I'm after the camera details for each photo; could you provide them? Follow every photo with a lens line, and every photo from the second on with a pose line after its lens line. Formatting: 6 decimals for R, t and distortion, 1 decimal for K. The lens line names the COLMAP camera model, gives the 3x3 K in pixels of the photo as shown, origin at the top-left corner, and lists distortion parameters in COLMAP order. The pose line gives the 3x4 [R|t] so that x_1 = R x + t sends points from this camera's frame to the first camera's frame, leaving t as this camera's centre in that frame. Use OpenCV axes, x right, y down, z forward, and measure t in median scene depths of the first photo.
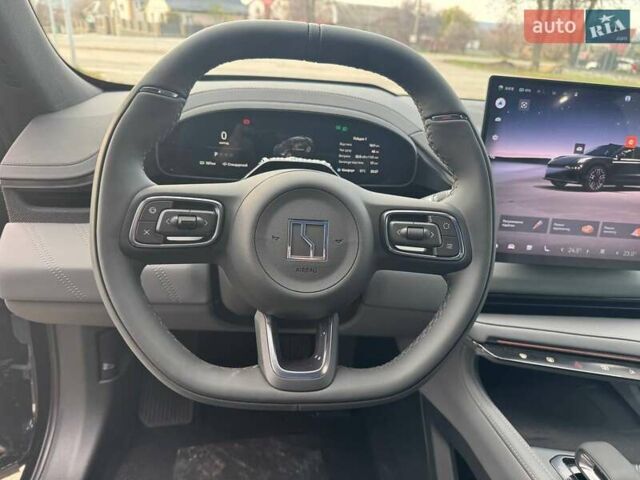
lens RADIAL K [[481.5, 0, 320.0], [0, 481.5, 240.0], [0, 0, 1]] dist [0.038578, -0.049129]
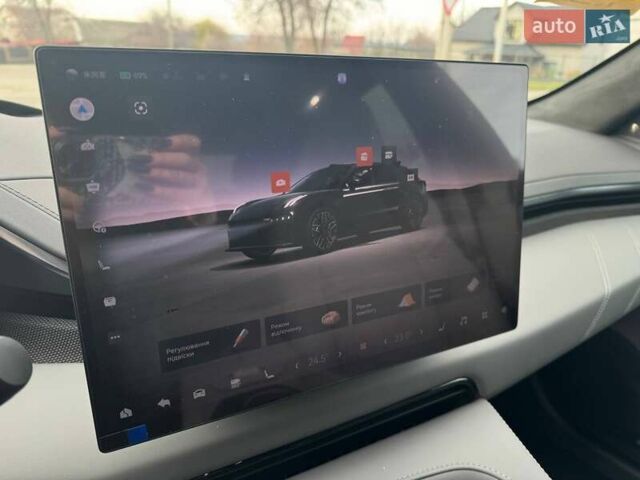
lens RADIAL K [[481.5, 0, 320.0], [0, 481.5, 240.0], [0, 0, 1]] dist [0.038578, -0.049129]
pose [[0.905544, -0.193686, 0.377459, 0.338877], [0.204974, 0.978711, 0.010464, -0.114976], [-0.371450, 0.067894, 0.925967, 0.471489]]
